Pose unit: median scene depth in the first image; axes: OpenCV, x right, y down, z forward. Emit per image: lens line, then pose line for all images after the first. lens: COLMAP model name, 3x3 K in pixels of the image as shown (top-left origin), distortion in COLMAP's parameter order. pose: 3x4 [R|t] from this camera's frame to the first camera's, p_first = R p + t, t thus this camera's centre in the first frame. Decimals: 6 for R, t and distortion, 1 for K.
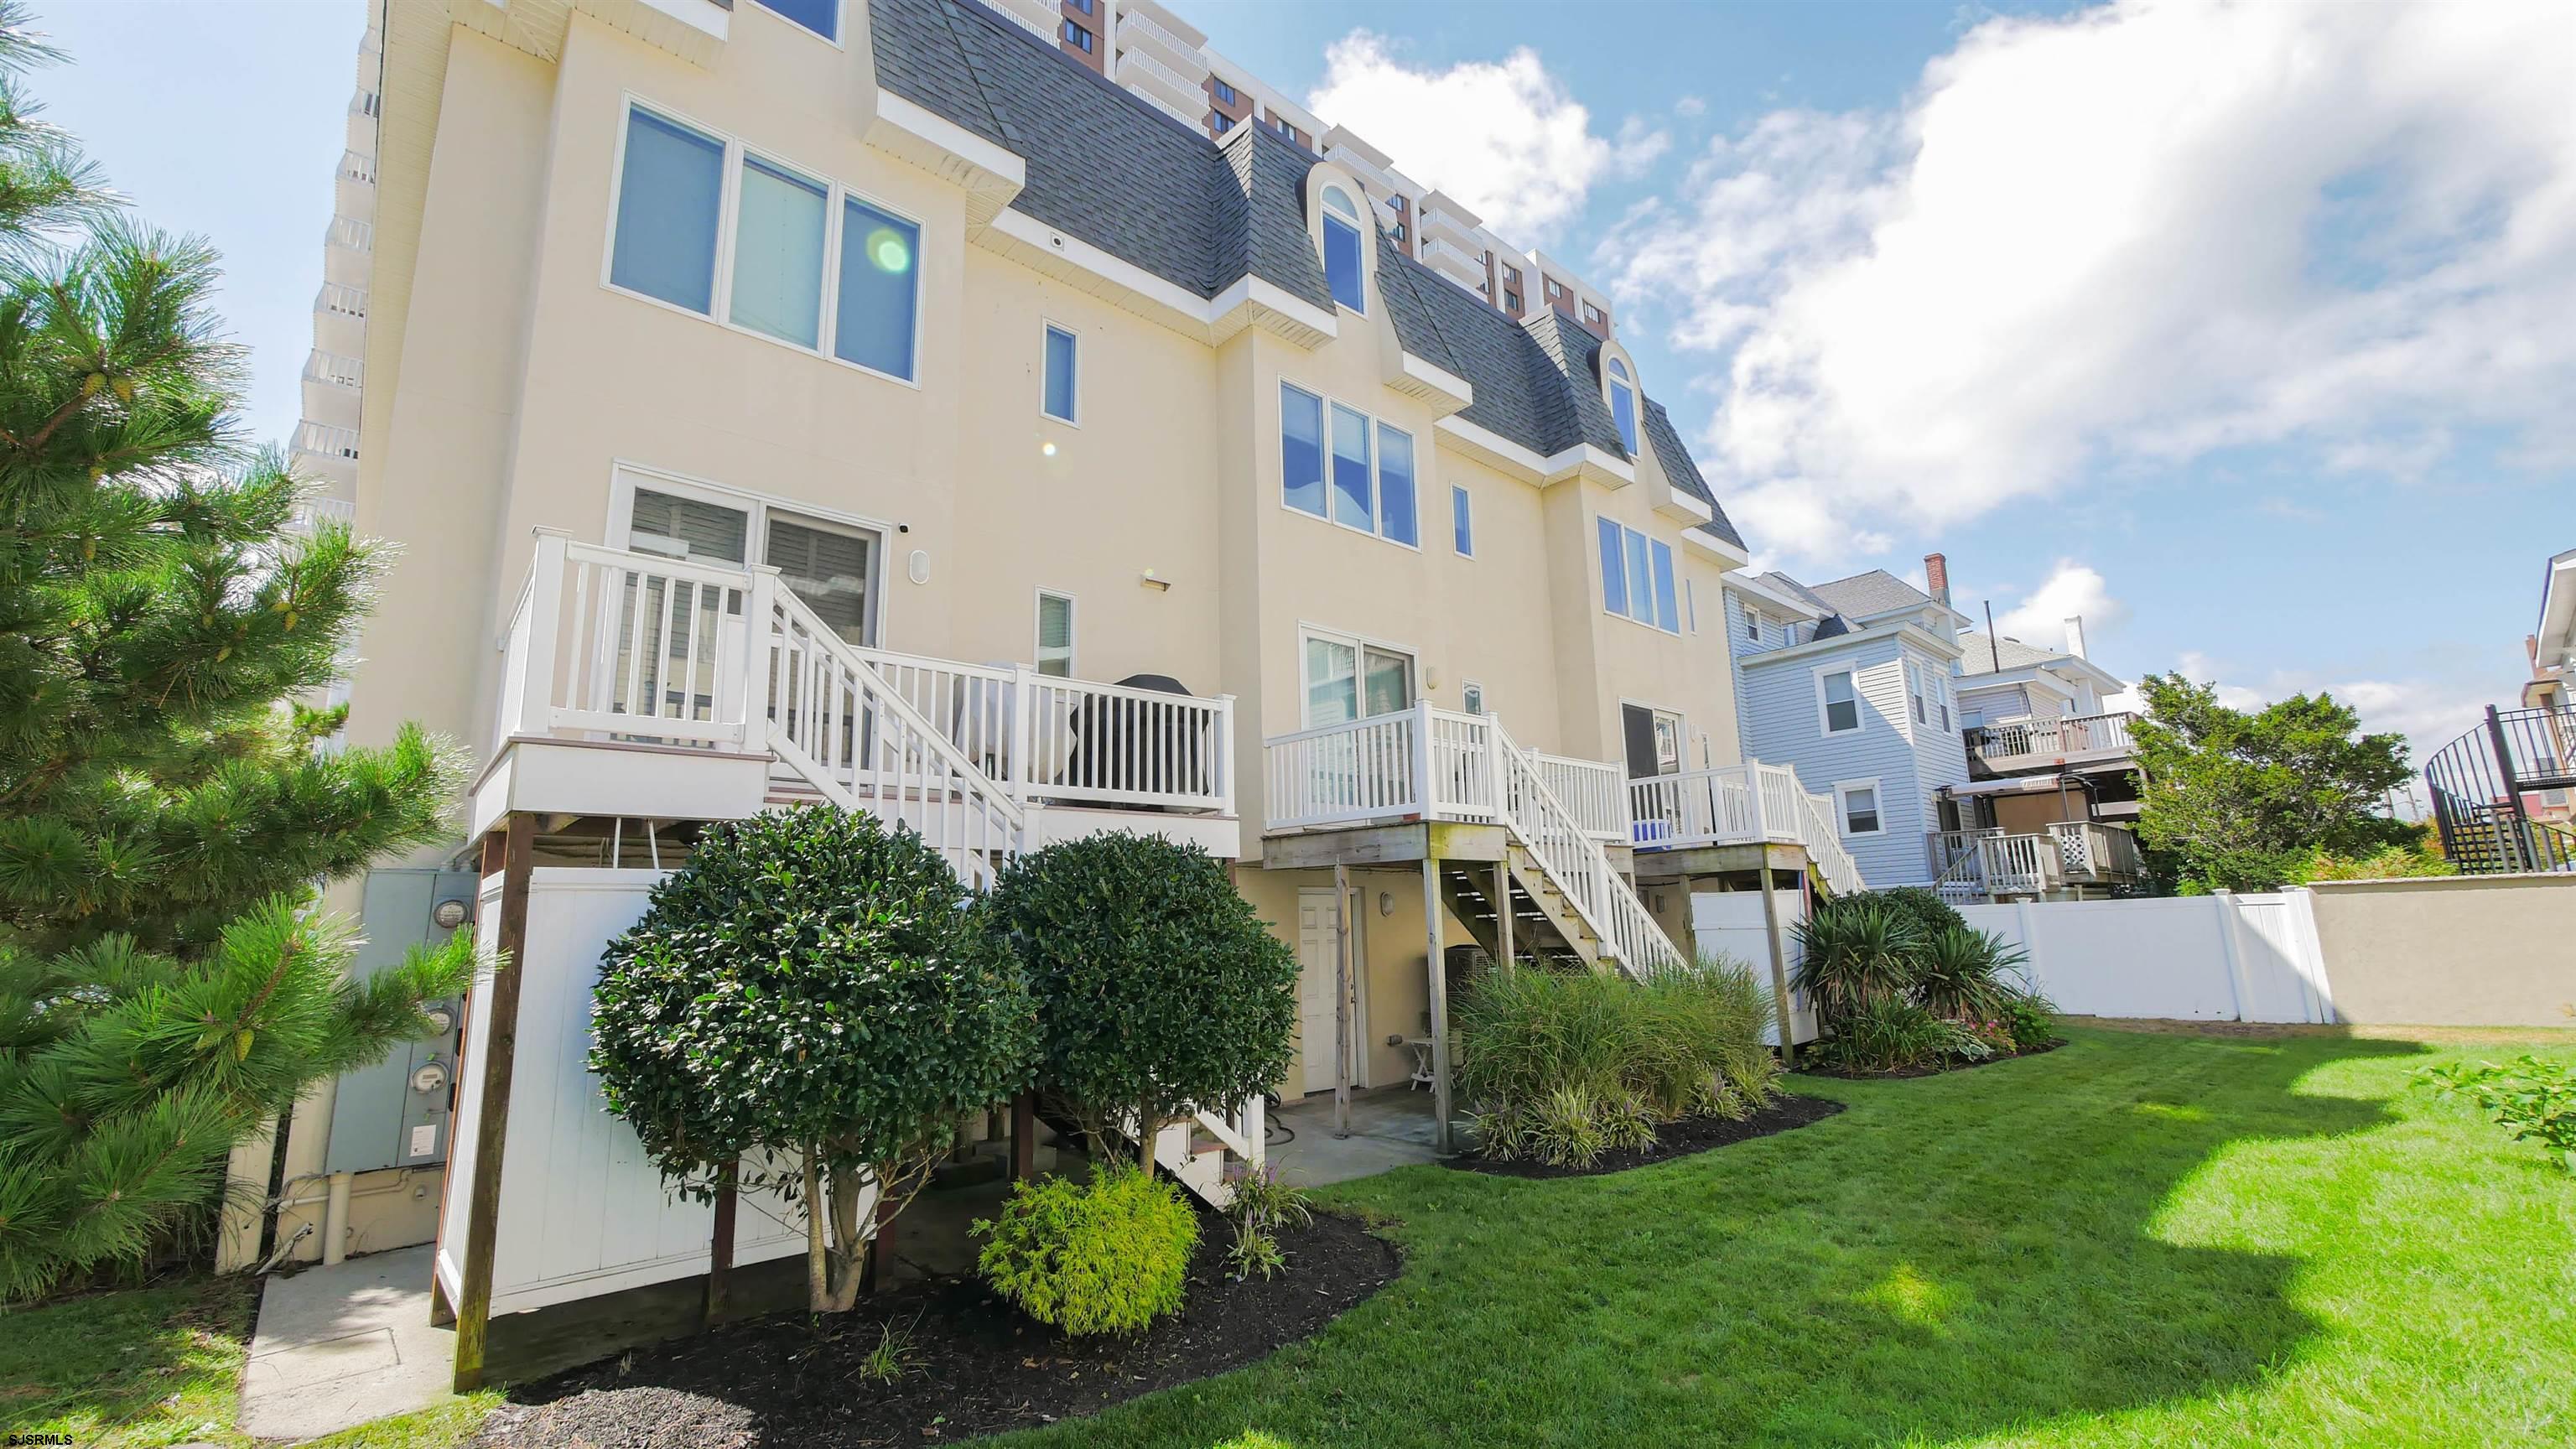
lens RADIAL K [[1062.5, 0, 1275.8], [0, 1062.5, 725.4], [0, 0, 1]] dist [-0.004676, 0.000429]
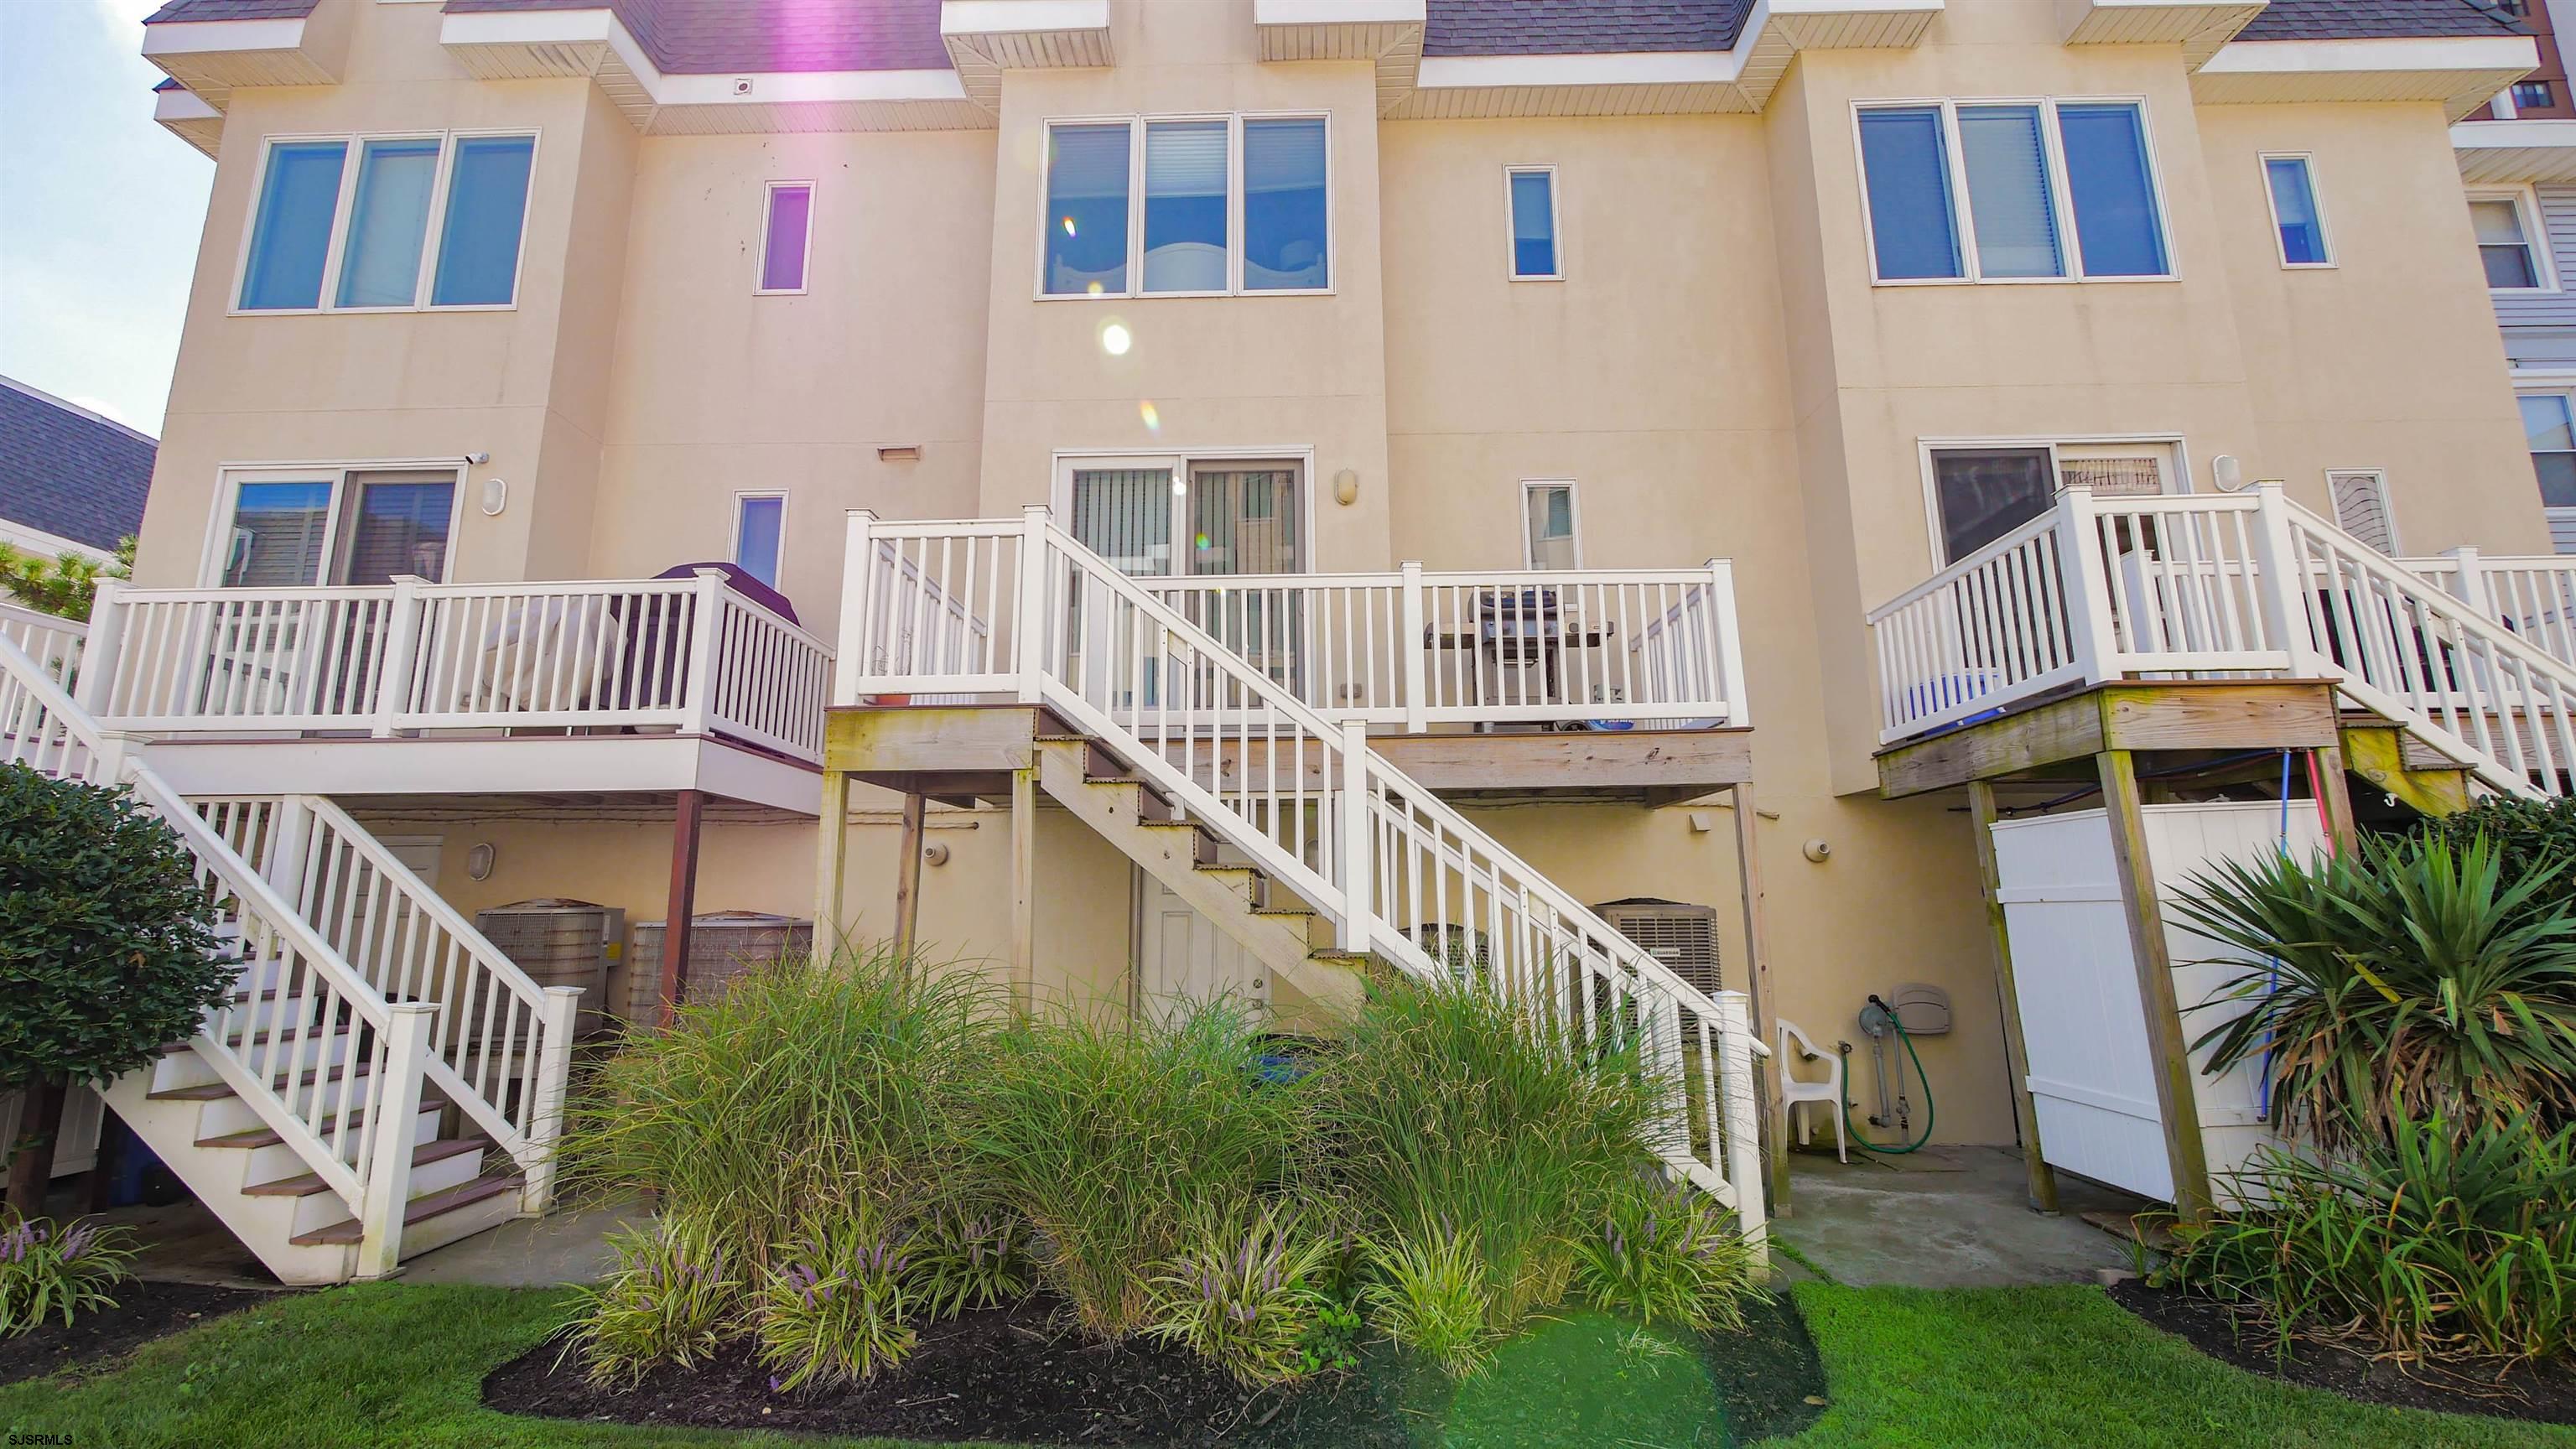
lens RADIAL K [[1131.9, 0, 1285.4], [0, 1131.9, 652.2], [0, 0, 1]] dist [0.002662, 0.000442]
pose [[0.732902, -0.120399, -0.669596, 0.468646], [0.116445, 0.991892, -0.050897, 0.070983], [0.670295, -0.040668, 0.740980, 0.400814]]
